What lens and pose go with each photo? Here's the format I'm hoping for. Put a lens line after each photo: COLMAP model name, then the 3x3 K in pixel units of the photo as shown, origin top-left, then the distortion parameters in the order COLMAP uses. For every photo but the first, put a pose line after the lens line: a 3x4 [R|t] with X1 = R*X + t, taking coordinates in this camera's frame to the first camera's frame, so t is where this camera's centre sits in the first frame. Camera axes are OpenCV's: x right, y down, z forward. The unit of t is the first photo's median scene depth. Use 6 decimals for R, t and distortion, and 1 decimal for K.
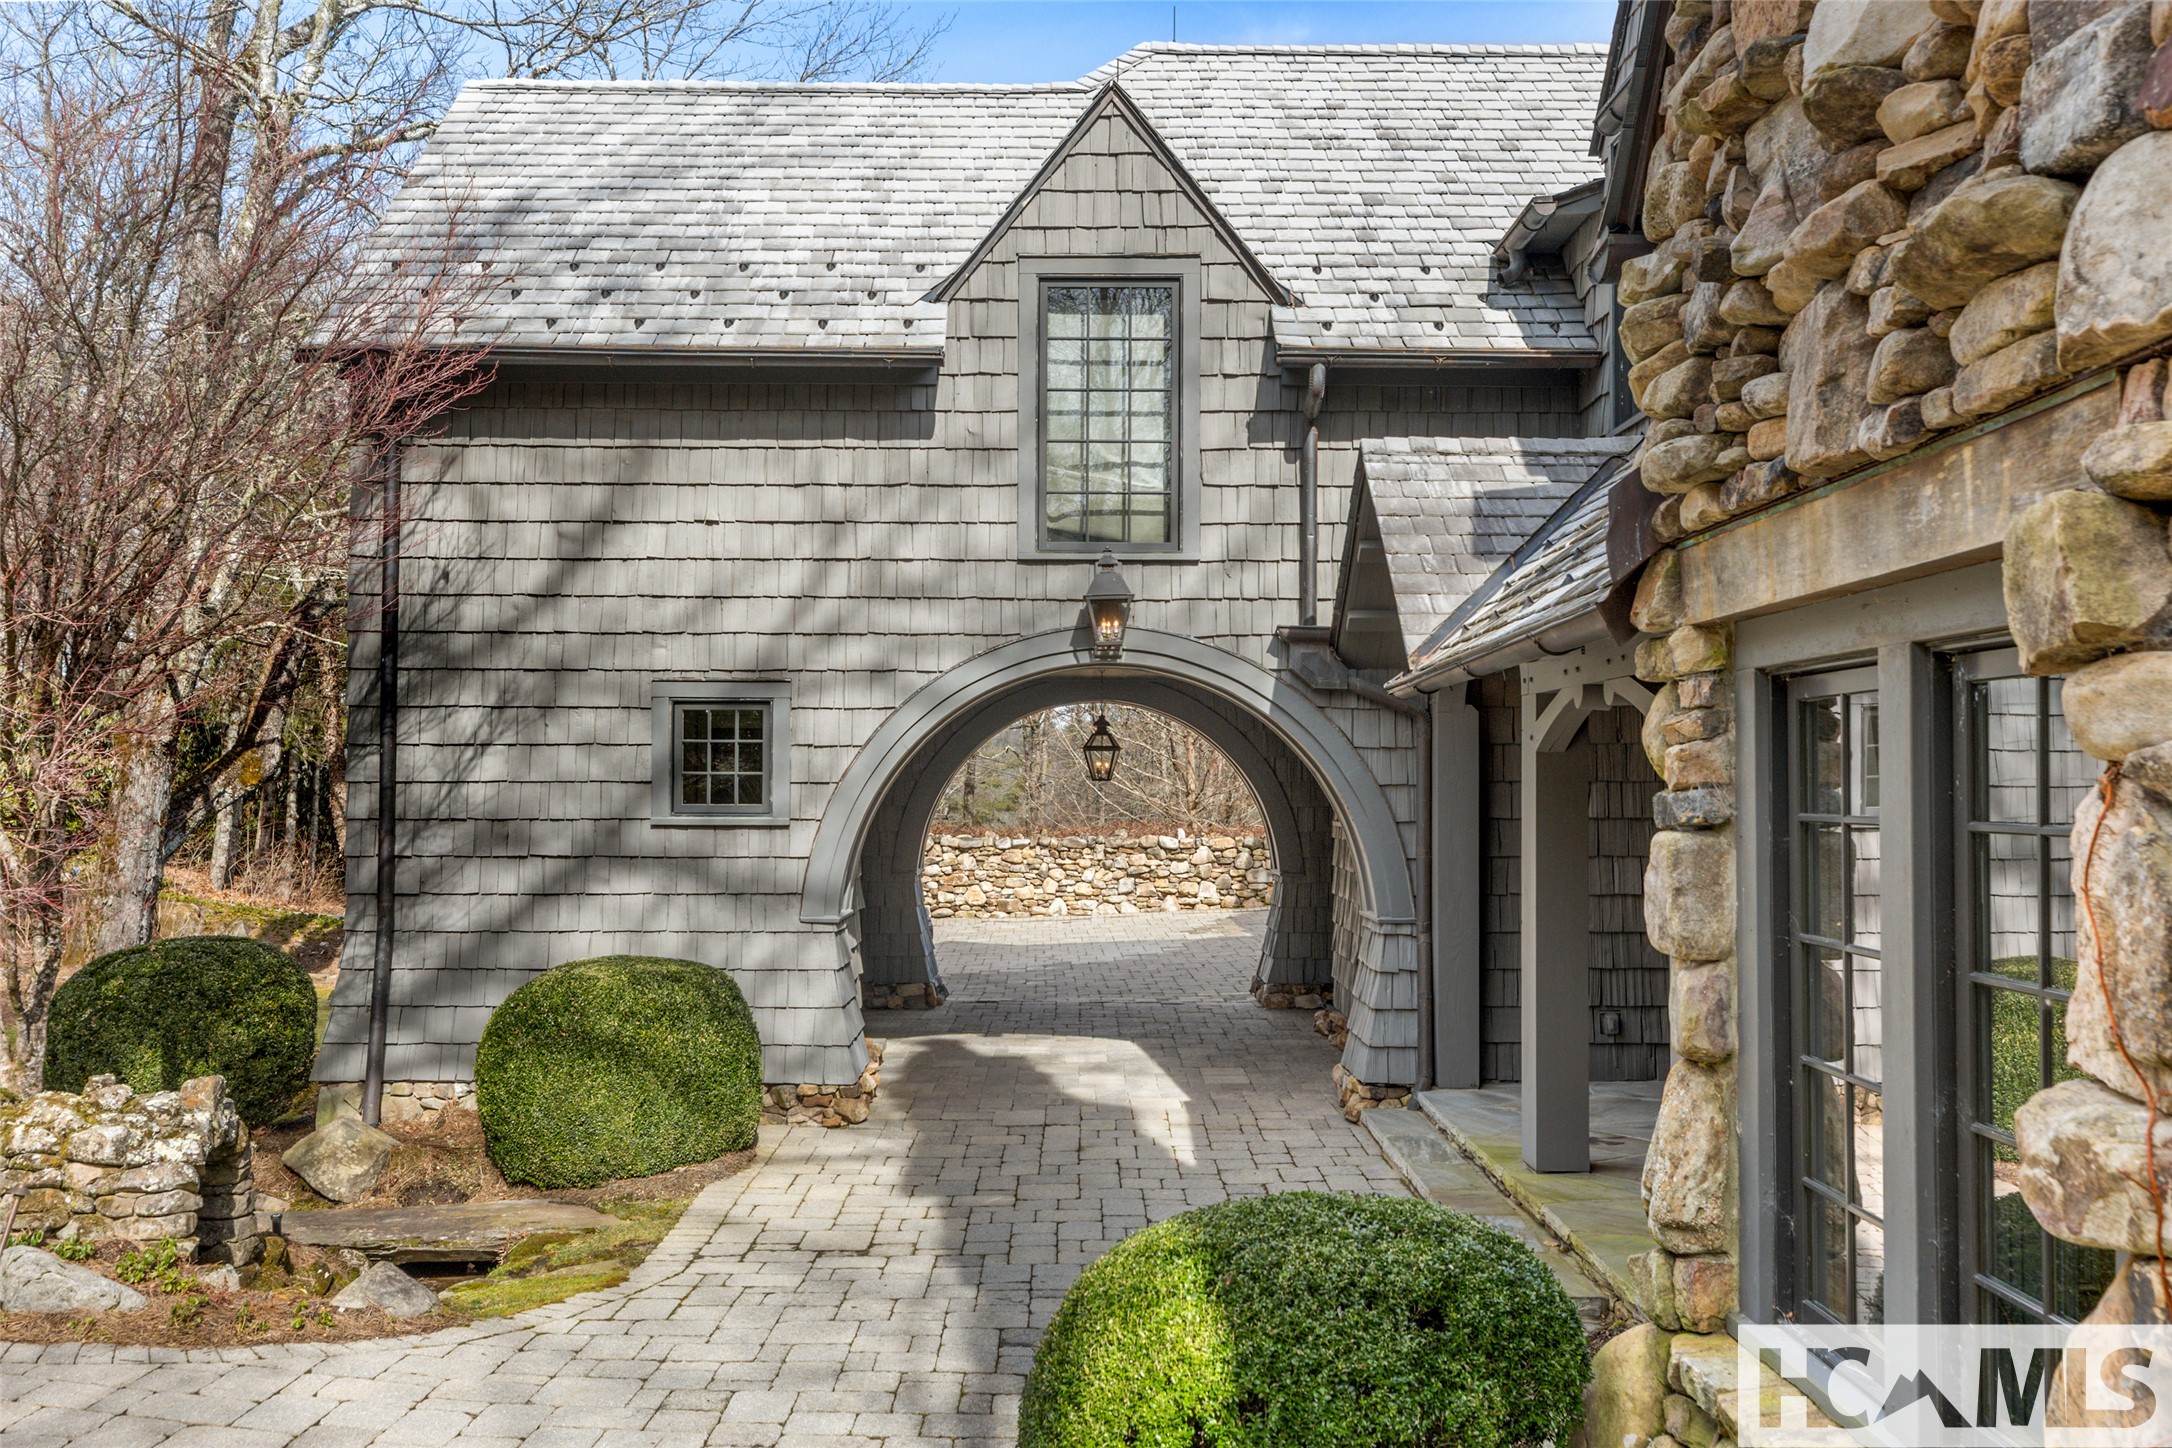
lens RADIAL K [[1724.8, 0, 1091.3], [0, 1724.8, 731.8], [0, 0, 1]] dist [0.015976, -0.005820]
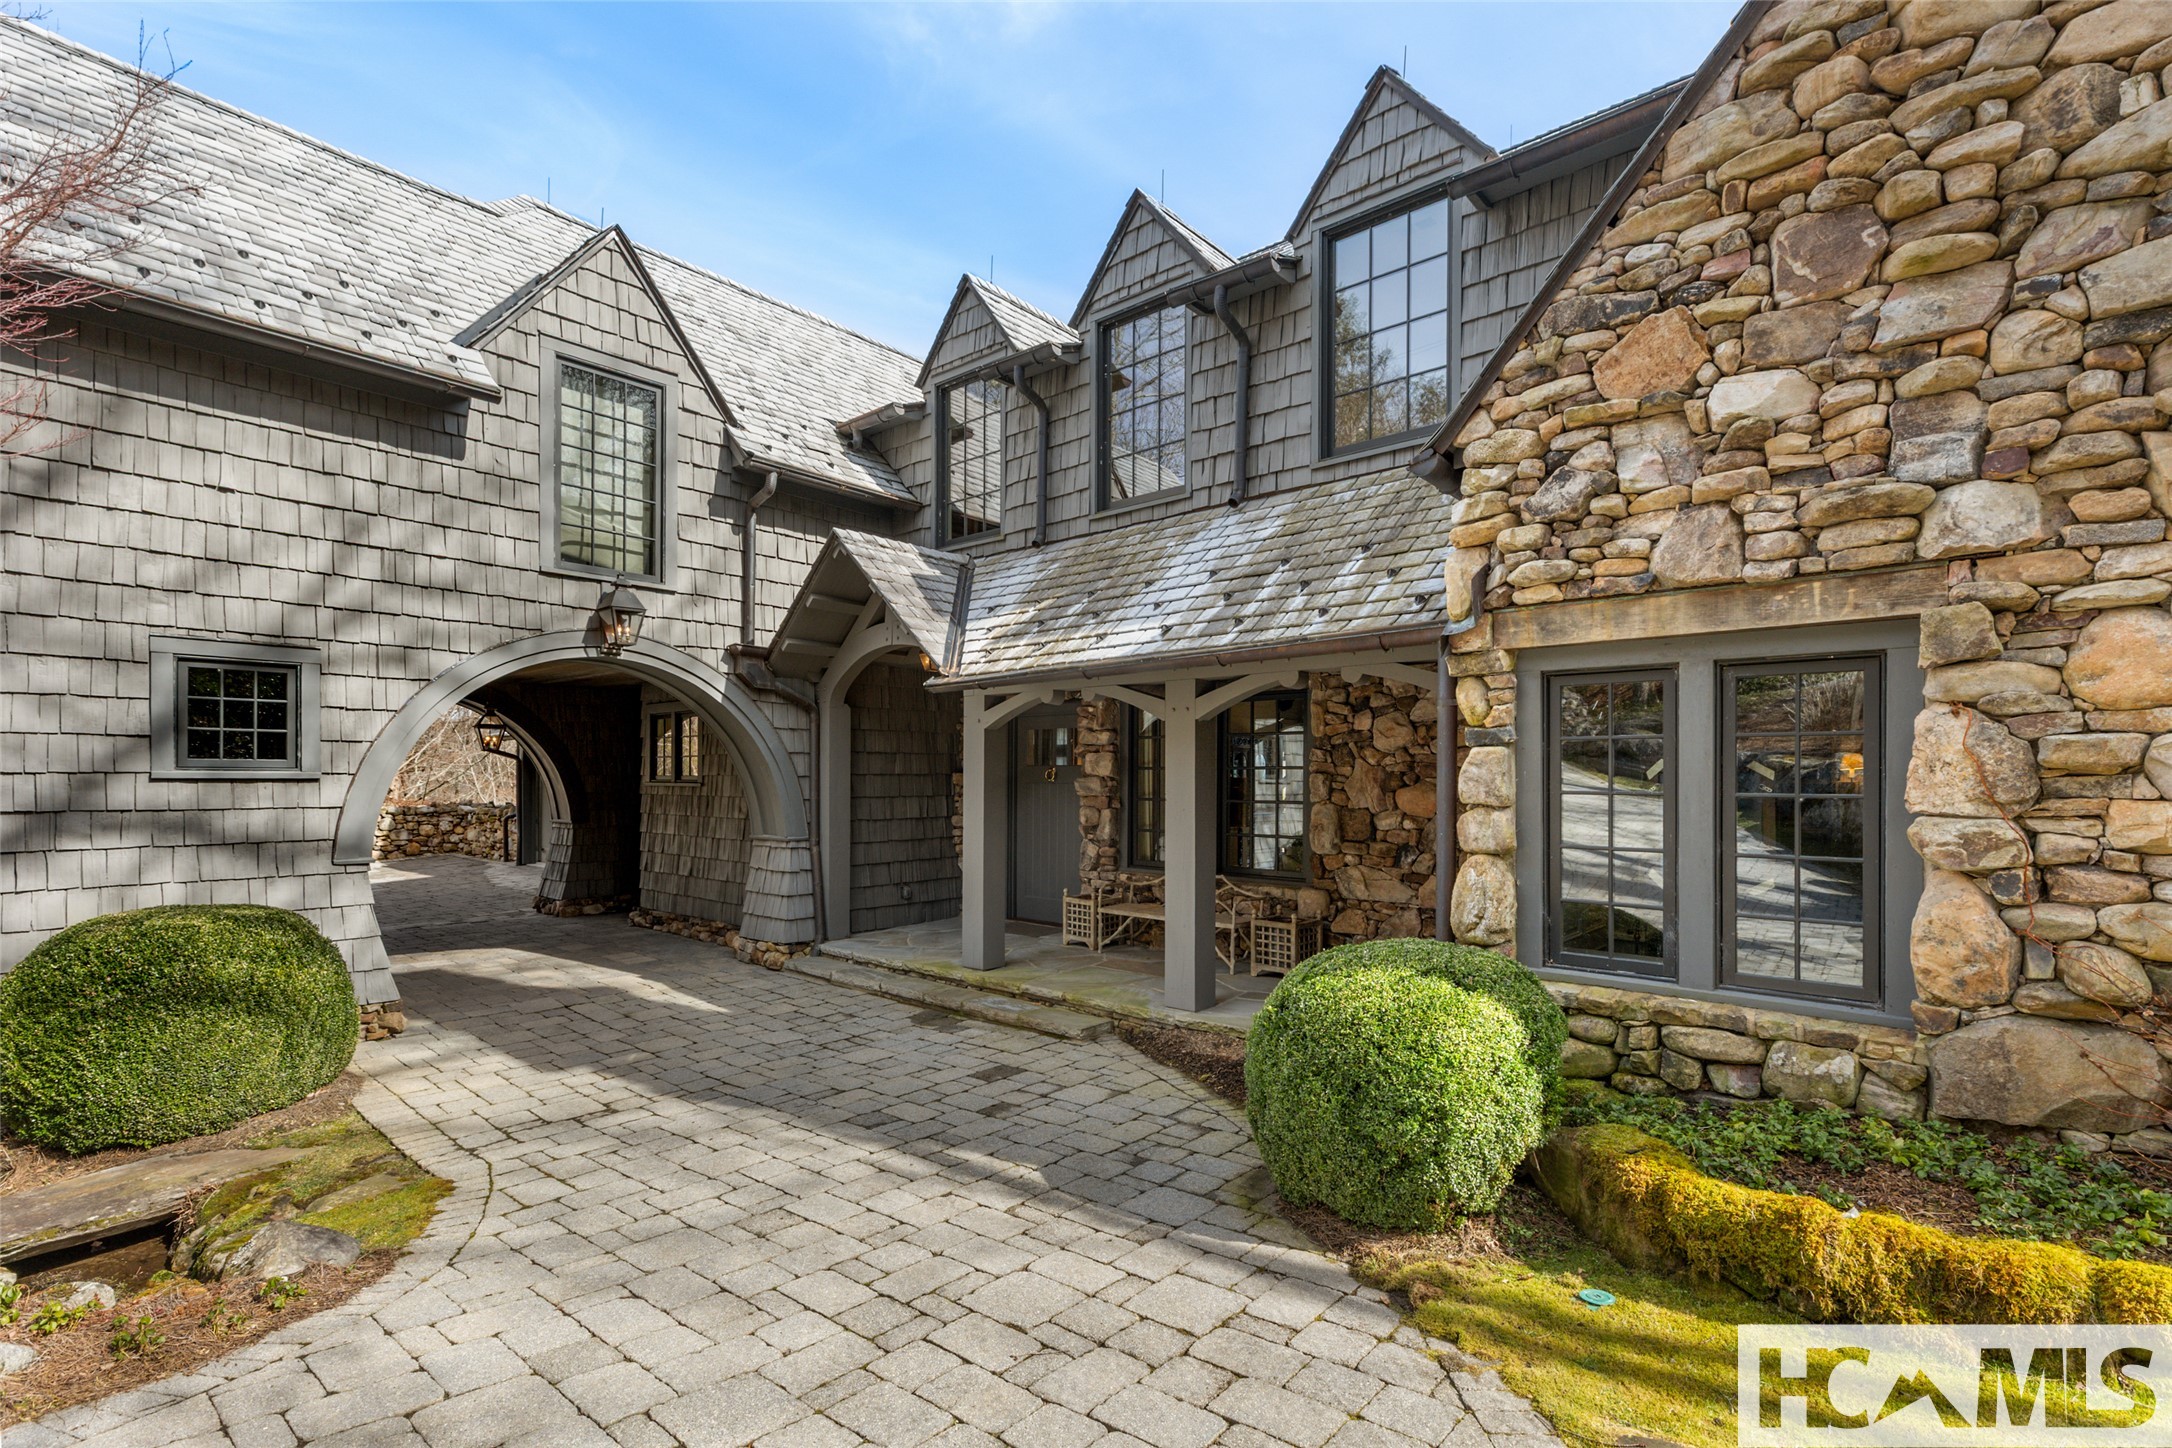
lens RADIAL K [[994.3, 0, 1085.0], [0, 994.3, 773.1], [0, 0, 1]] dist [0.004788, 0.001071]
pose [[0.663322, 0.002997, 0.748328, -0.326403], [-0.021726, 0.999648, 0.015254, 0.029679], [-0.748019, -0.026377, 0.663153, 0.204161]]
